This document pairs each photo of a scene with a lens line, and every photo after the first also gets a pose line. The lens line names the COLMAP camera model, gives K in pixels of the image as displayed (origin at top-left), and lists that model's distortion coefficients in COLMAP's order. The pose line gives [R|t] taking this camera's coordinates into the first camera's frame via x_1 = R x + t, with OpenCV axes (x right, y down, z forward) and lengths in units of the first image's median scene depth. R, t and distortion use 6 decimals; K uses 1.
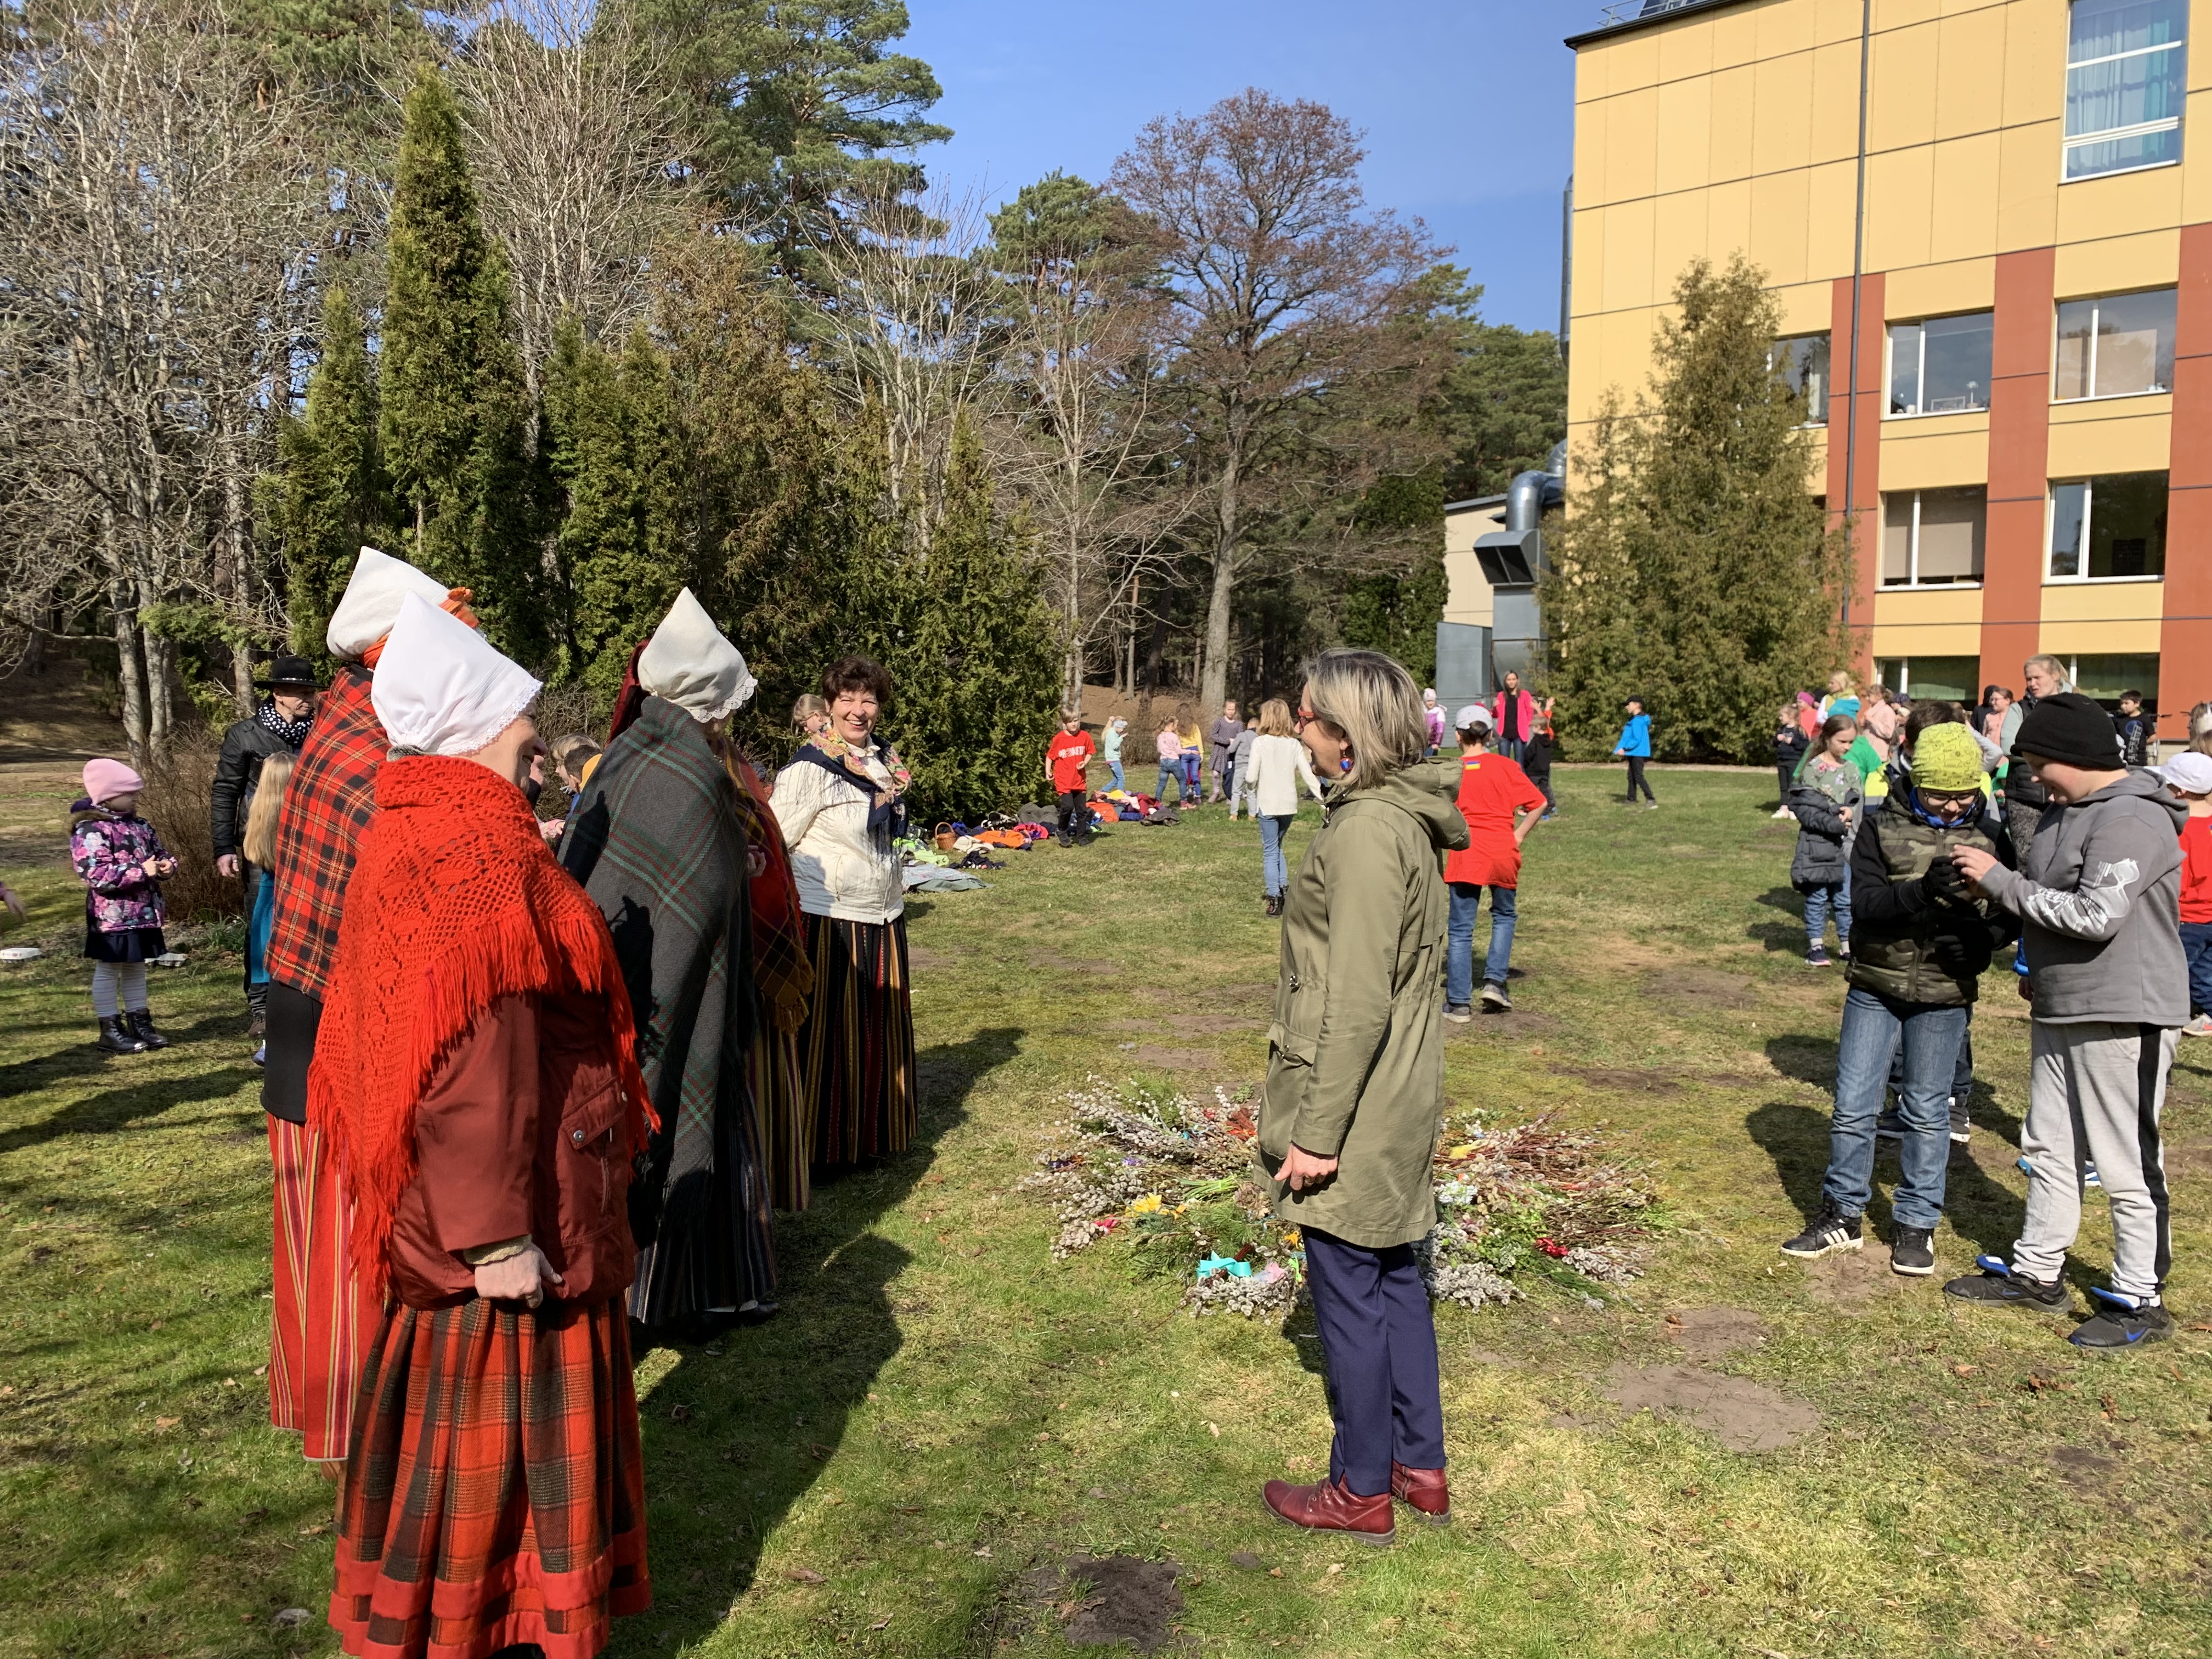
lens RADIAL K [[1734.0, 0, 1086.0], [0, 1734.0, 831.9], [0, 0, 1]] dist [0.010082, 0.008811]
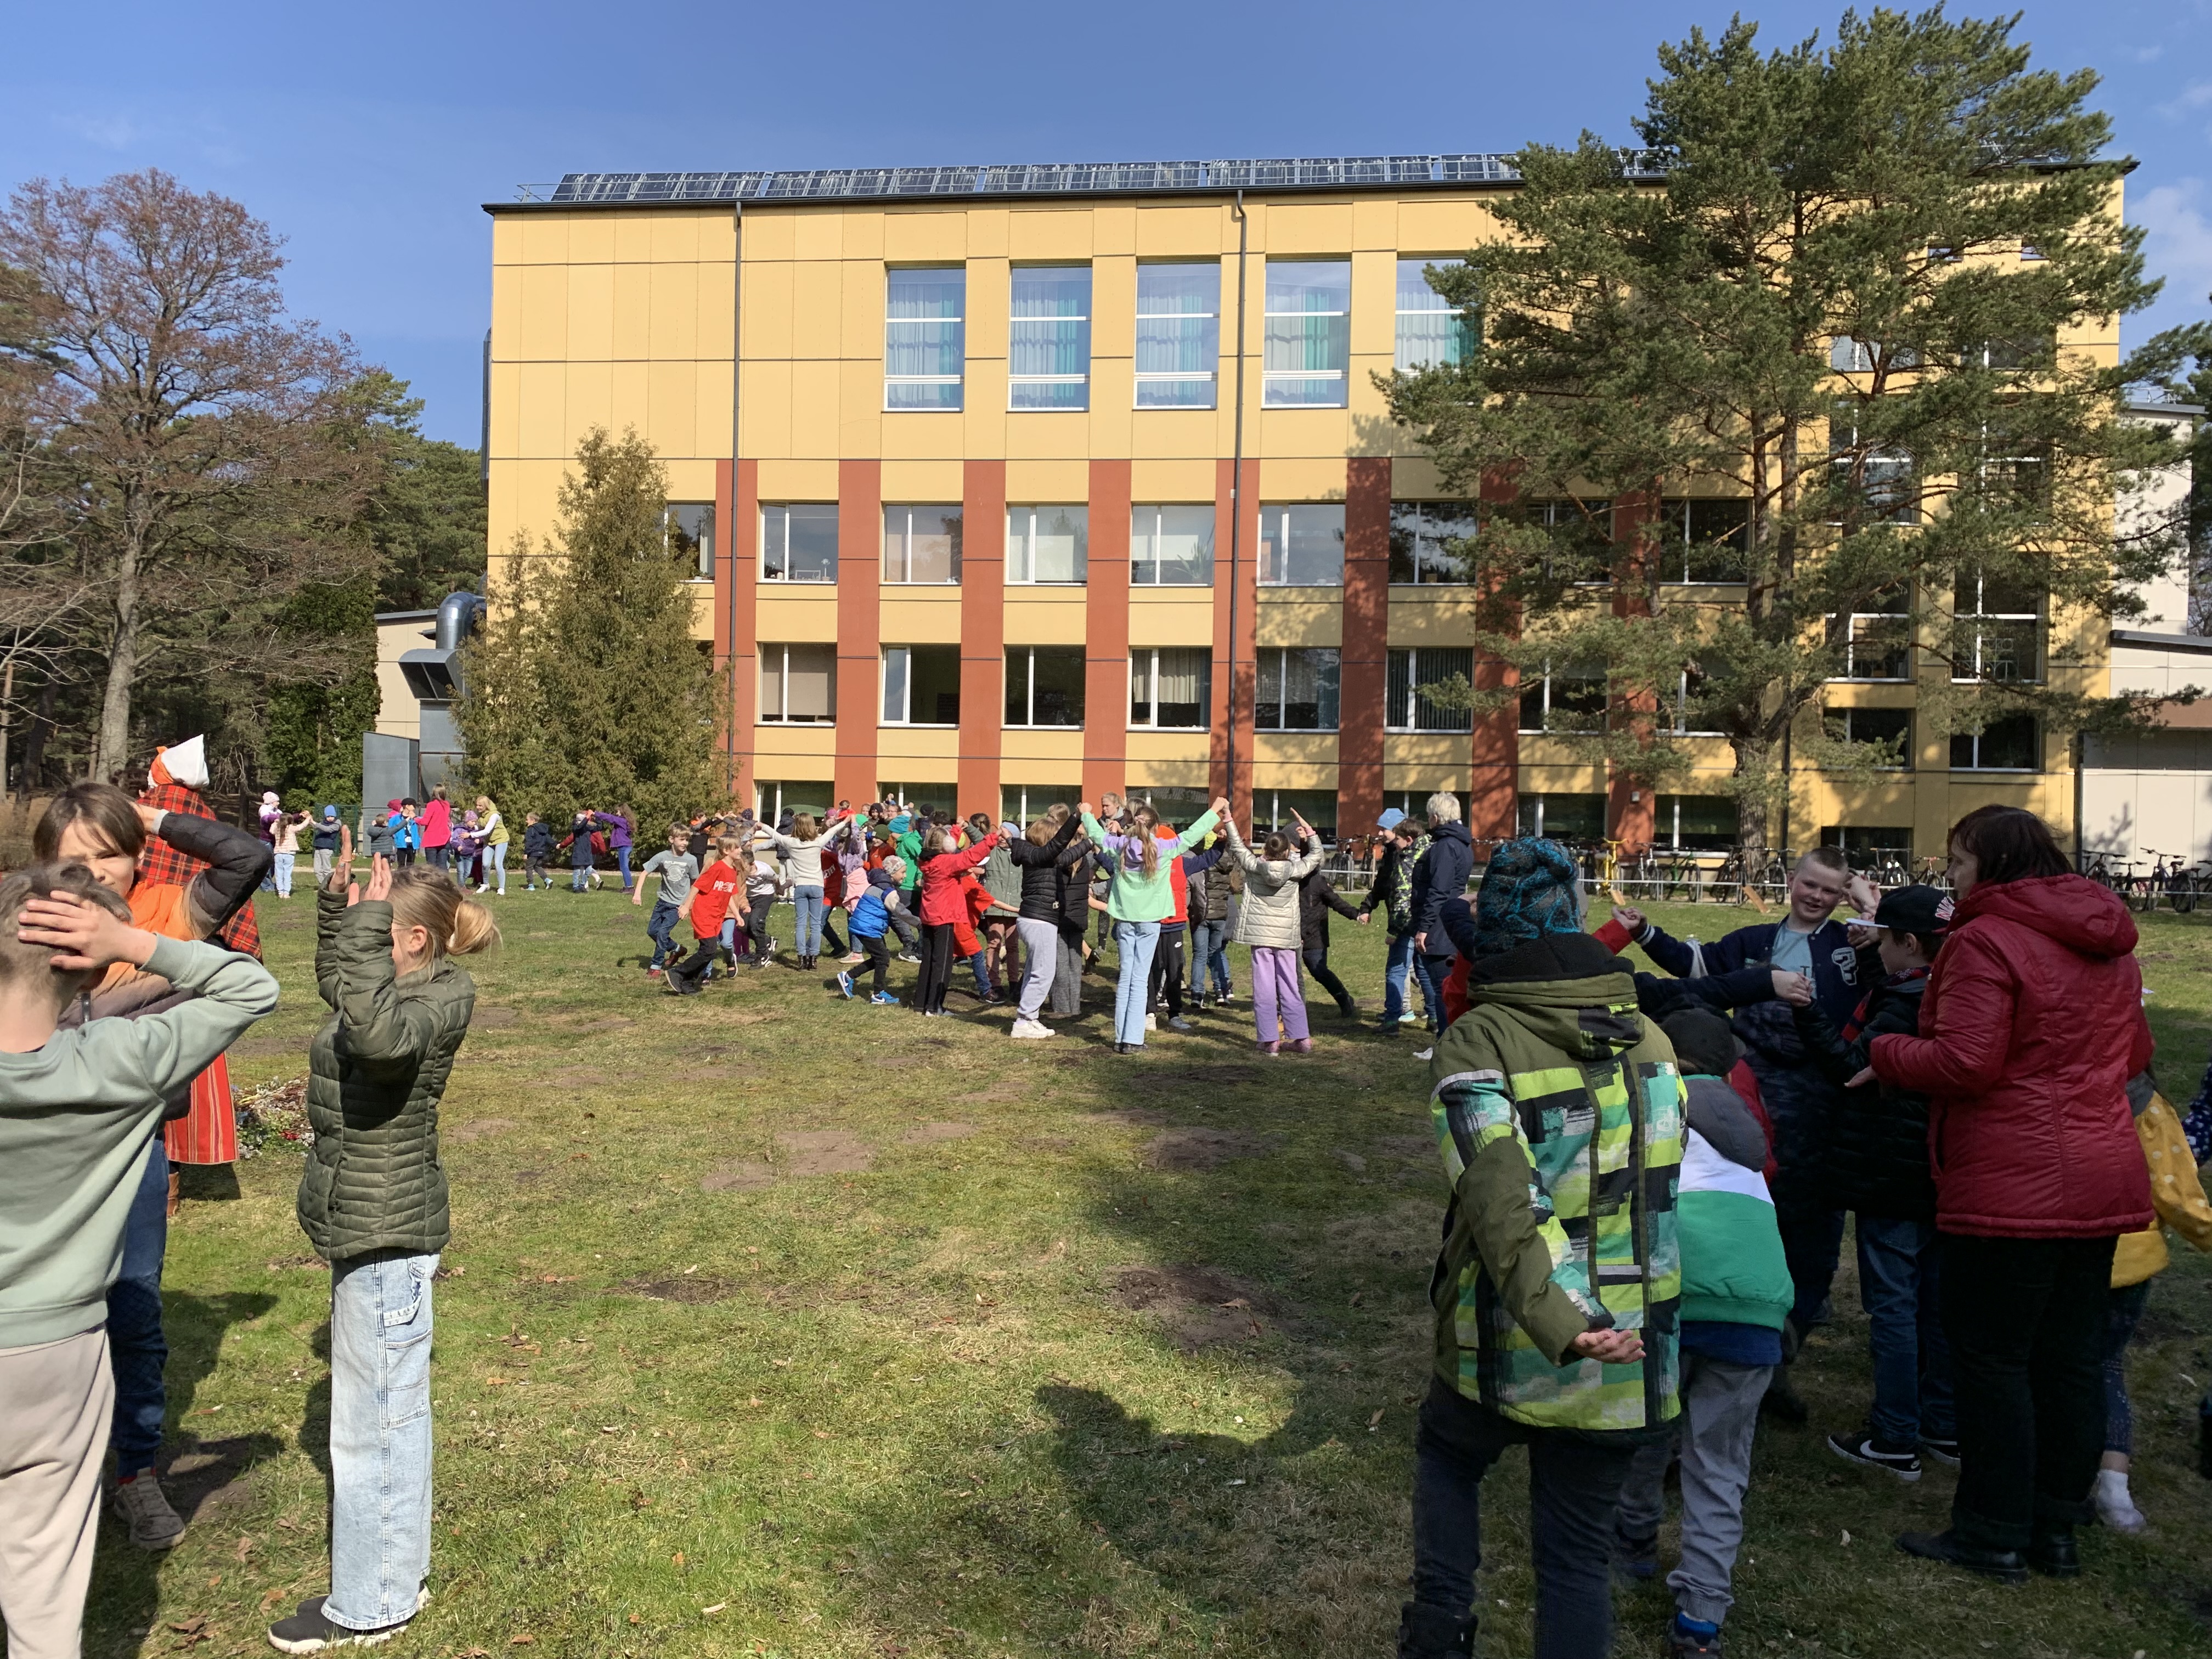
lens RADIAL K [[1734.0, 0, 1107.0], [0, 1734.0, 848.0], [0, 0, 1]] dist [0.010082, 0.008811]
pose [[0.830272, 0.010060, 0.557267, -0.002081], [0.021743, 0.998491, -0.050420, 0.009063], [-0.556933, 0.053979, 0.828801, -0.102431]]
